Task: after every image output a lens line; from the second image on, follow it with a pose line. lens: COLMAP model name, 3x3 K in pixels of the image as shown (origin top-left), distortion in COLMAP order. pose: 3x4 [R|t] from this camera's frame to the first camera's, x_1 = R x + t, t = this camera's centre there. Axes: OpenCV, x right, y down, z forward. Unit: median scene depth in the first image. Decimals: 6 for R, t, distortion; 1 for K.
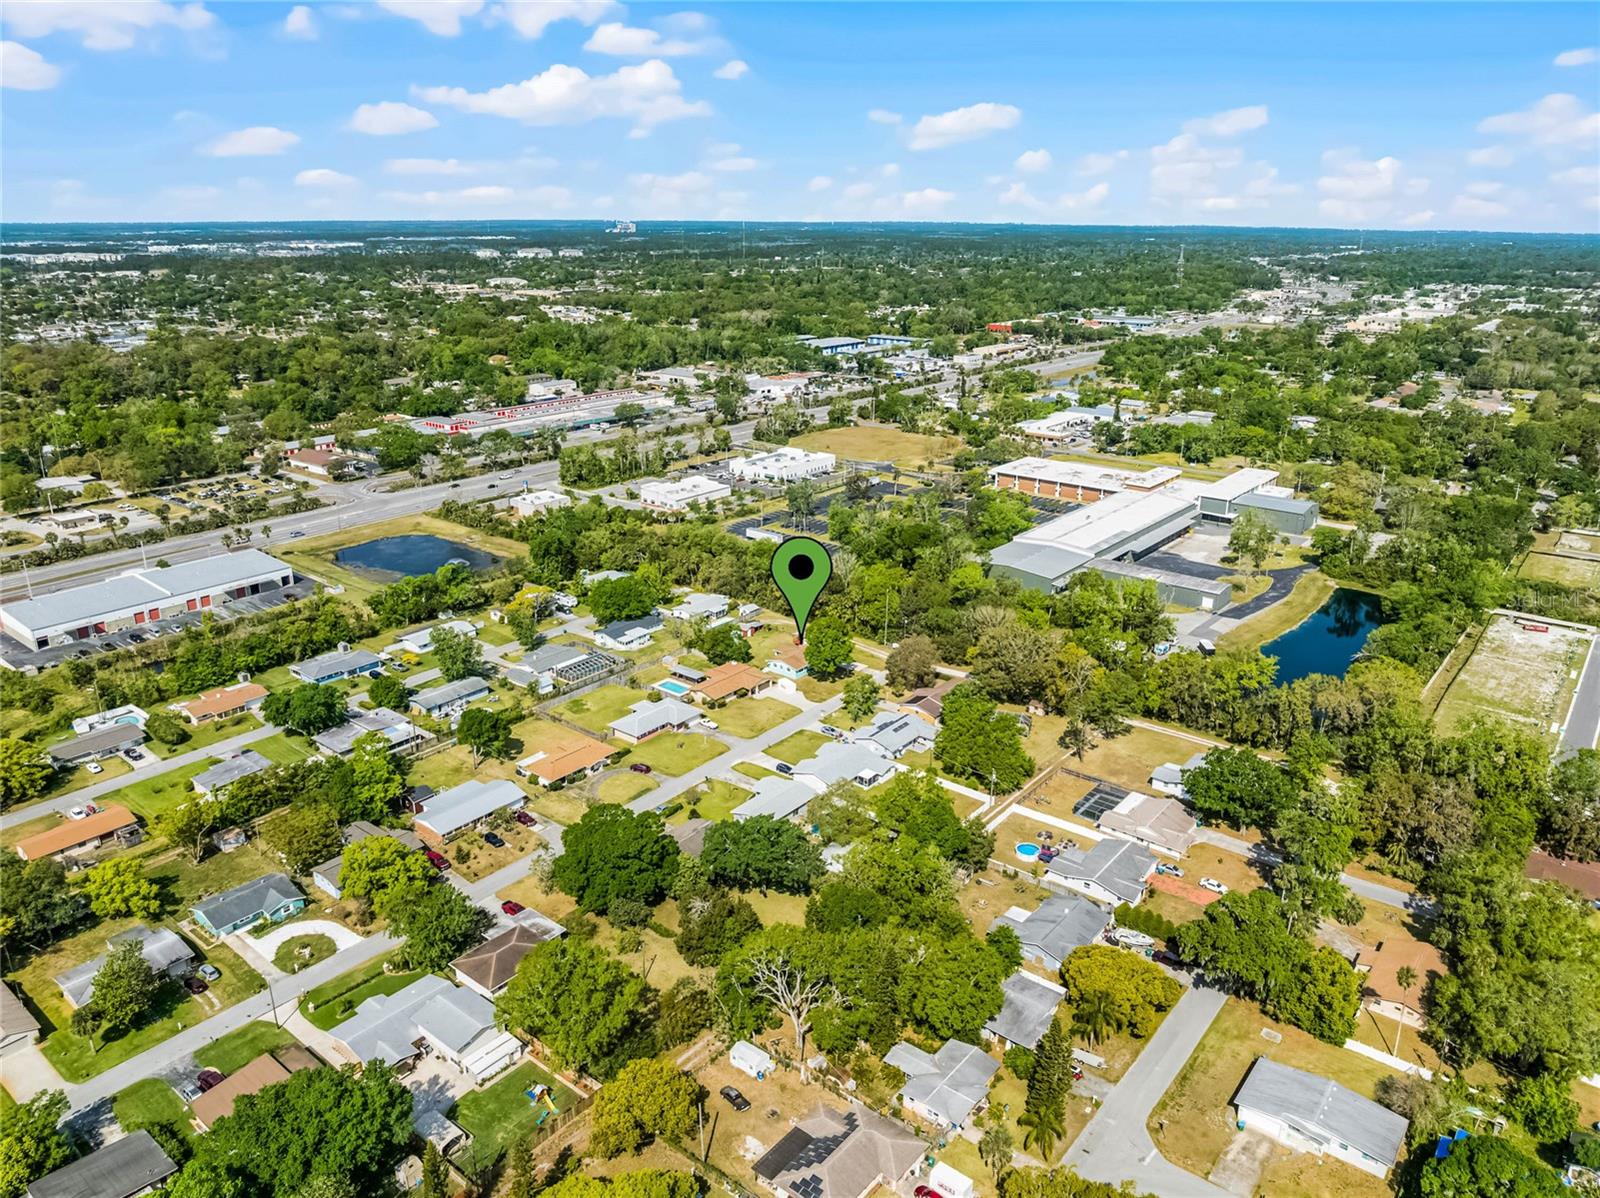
lens RADIAL K [[1124.0, 0, 800.0], [0, 1124.0, 599.0], [0, 0, 1]] dist [-0.042418, 0.015628]
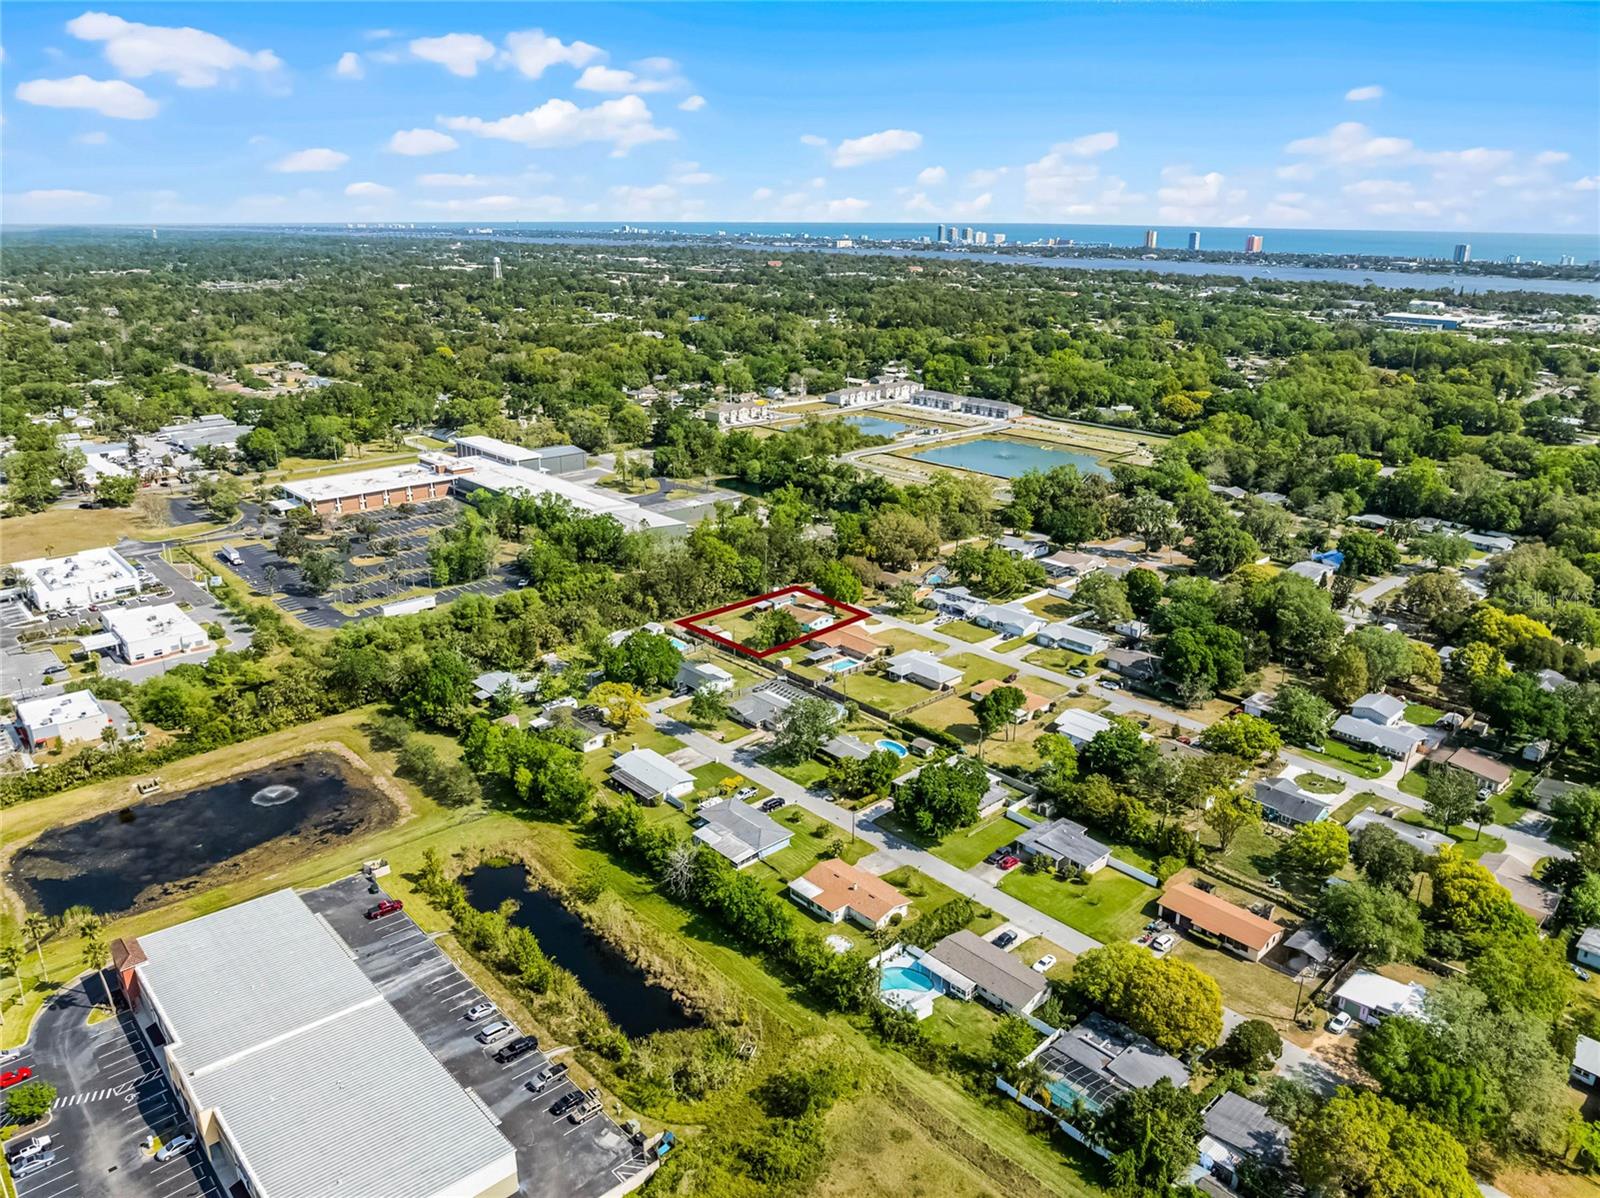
lens RADIAL K [[1124.0, 0, 800.0], [0, 1124.0, 599.0], [0, 0, 1]] dist [-0.042418, 0.015628]
pose [[0.150964, -0.324843, 0.933642, -1.032114], [0.318346, 0.910127, 0.265187, -0.257325], [-0.935877, 0.257188, 0.240809, 0.734181]]
